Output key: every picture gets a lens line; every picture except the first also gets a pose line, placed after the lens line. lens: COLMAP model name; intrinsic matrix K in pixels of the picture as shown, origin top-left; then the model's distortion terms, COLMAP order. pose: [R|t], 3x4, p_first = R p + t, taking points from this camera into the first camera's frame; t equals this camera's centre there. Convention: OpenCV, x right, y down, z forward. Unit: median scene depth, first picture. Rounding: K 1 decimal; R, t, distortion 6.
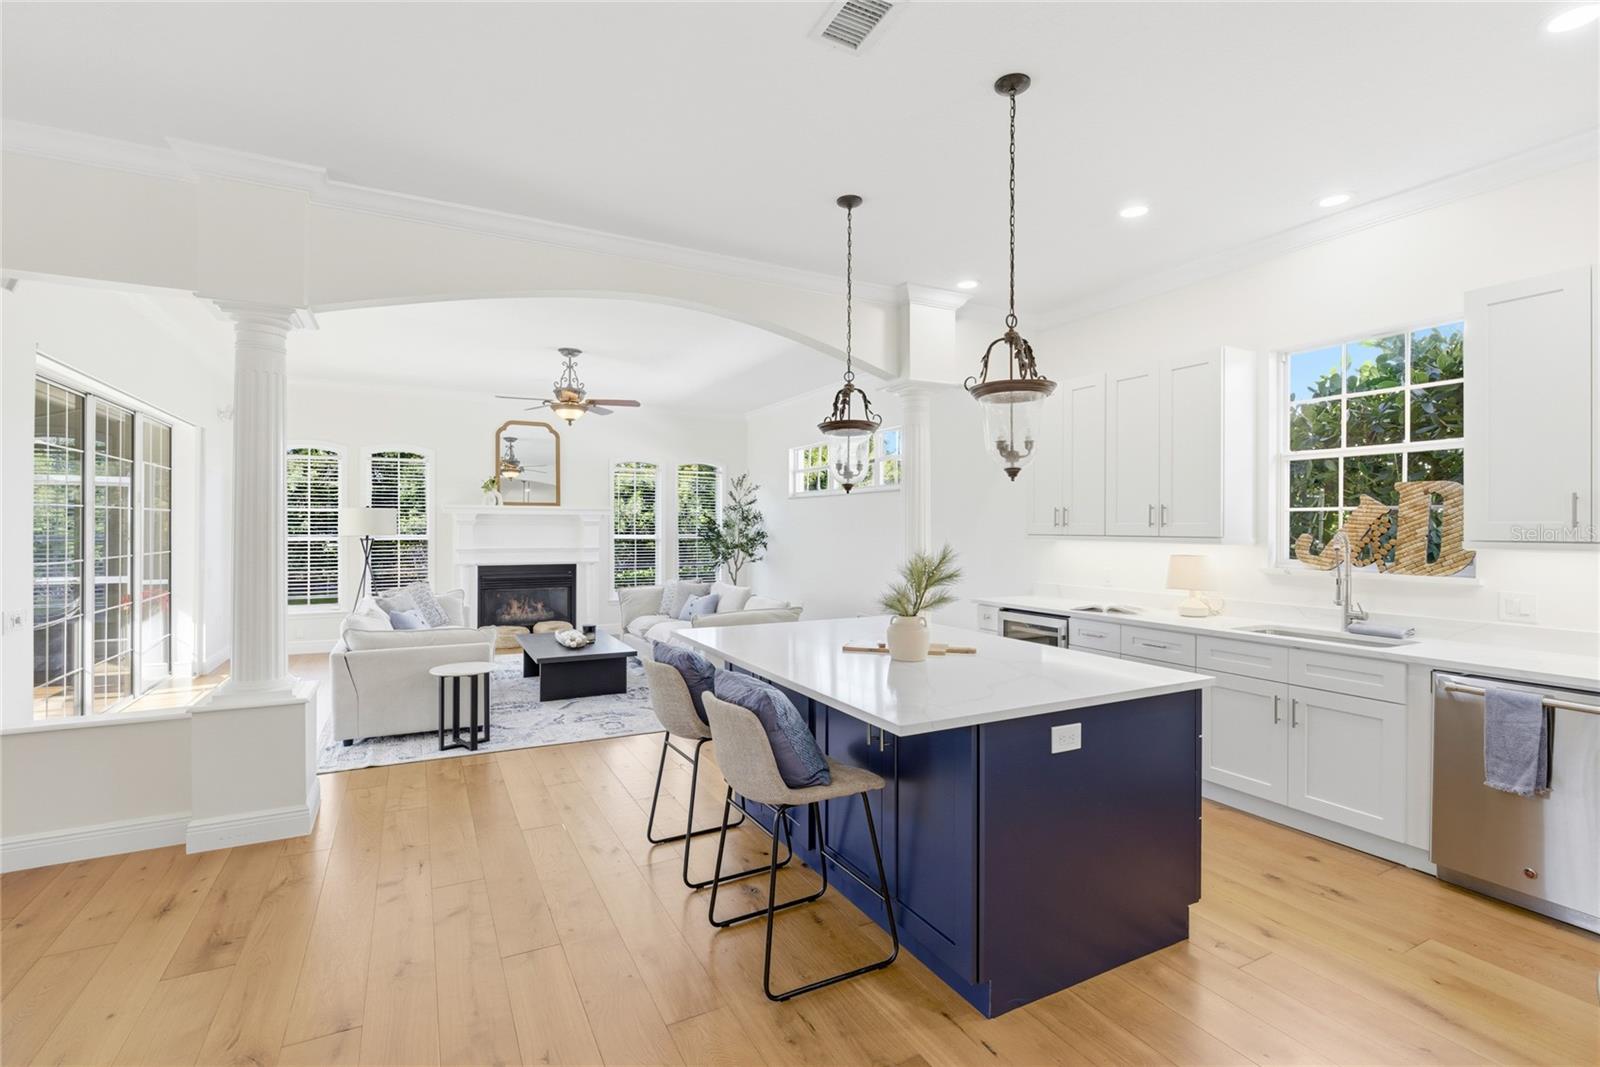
lens RADIAL K [[729.1, 0, 798.4], [0, 729.1, 526.8], [0, 0, 1]] dist [-0.001086, -0.000084]
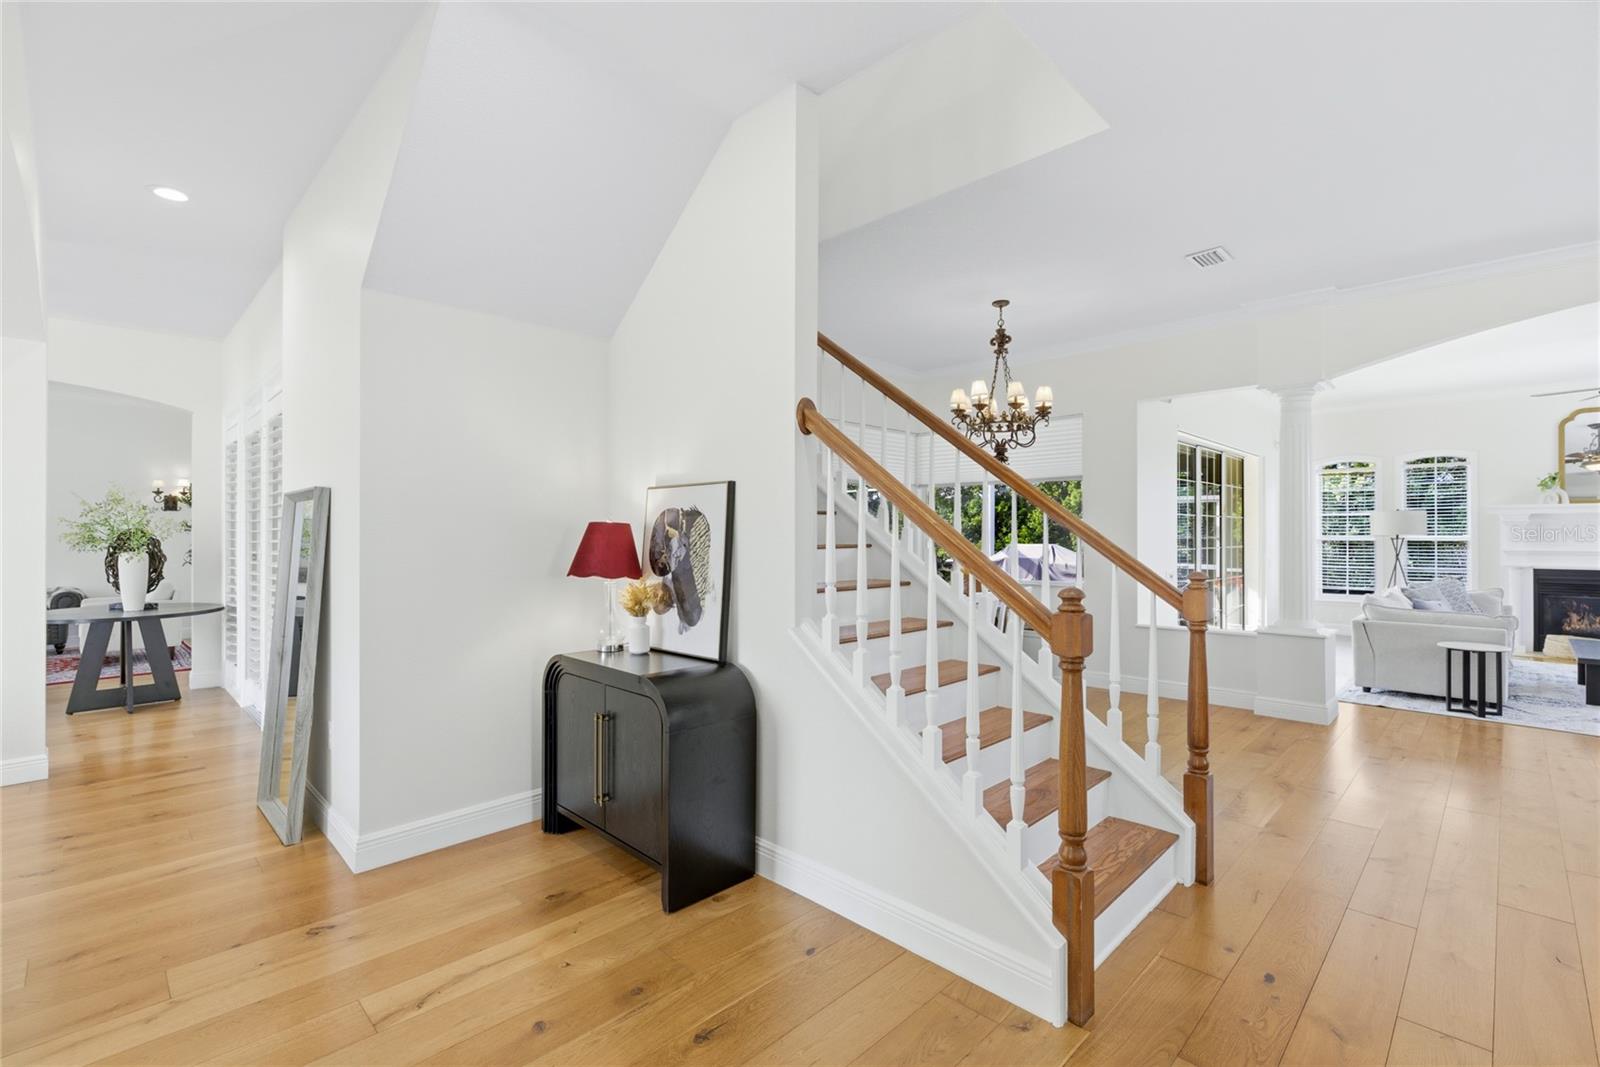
lens RADIAL K [[714.7, 0, 801.8], [0, 714.7, 531.8], [0, 0, 1]] dist [-0.000097, -0.000523]
pose [[0.303237, -0.006620, -0.952892, 0.201774], [0.001157, 0.999978, -0.006579, 0.013570], [0.952915, 0.000892, 0.303238, -0.240122]]
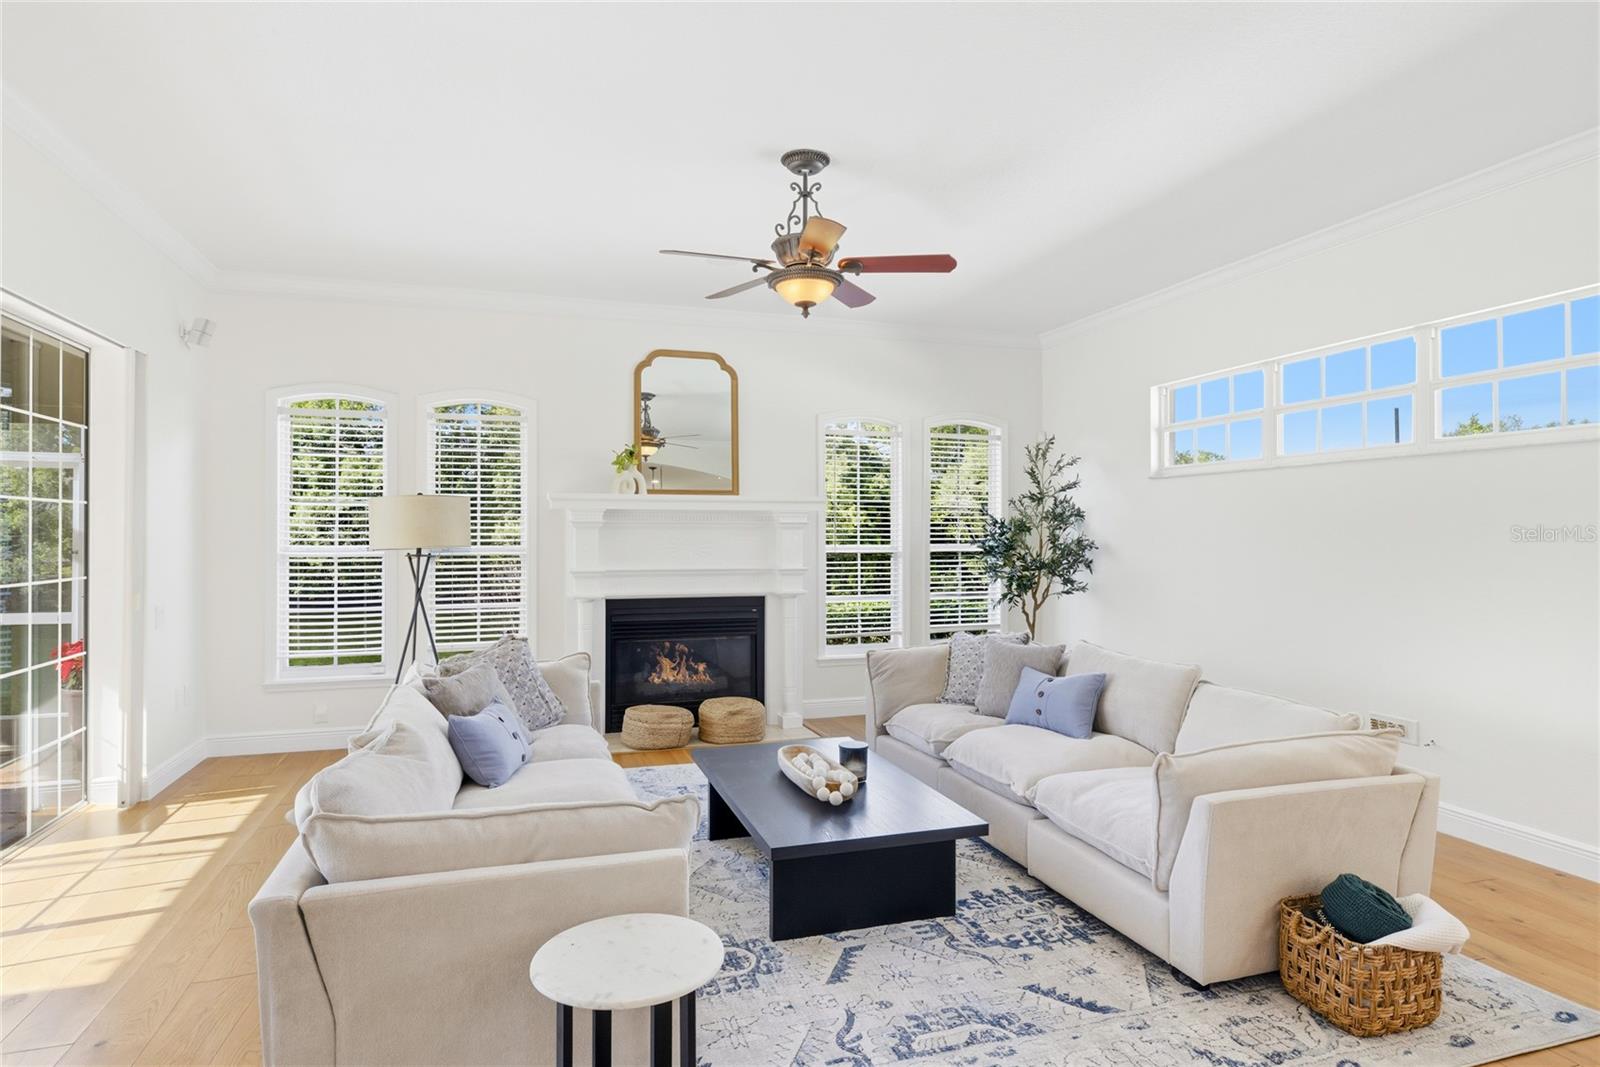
lens RADIAL K [[886.6, 0, 795.6], [0, 886.6, 523.8], [0, 0, 1]] dist [-0.003703, -0.000977]
pose [[0.984678, -0.003527, -0.174349, -0.219692], [0.001672, 0.999940, -0.010789, 0.001941], [0.174377, 0.010332, 0.984625, 0.432865]]
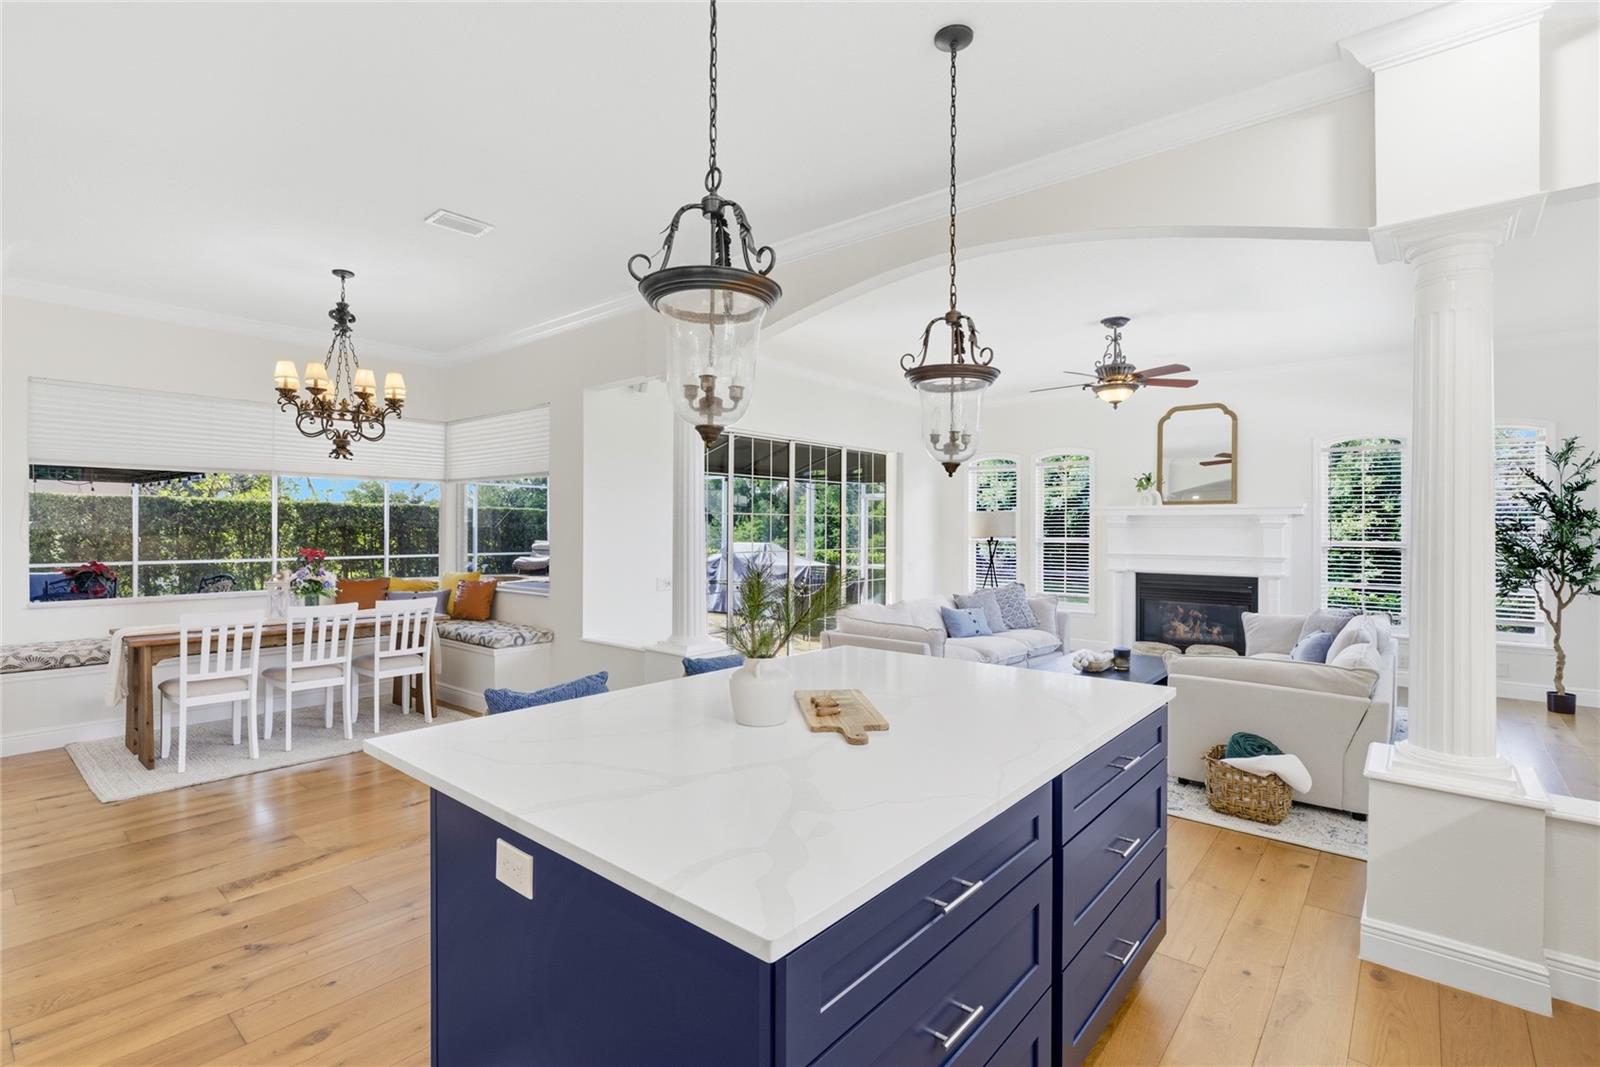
lens RADIAL K [[741.1, 0, 794.3], [0, 741.1, 534.7], [0, 0, 1]] dist [-0.004023, -0.000106]
pose [[0.372844, 0.008463, -0.927855, 0.339155], [-0.002732, 0.999964, 0.008022, 0.000220], [0.927890, -0.000456, 0.372854, 0.337934]]
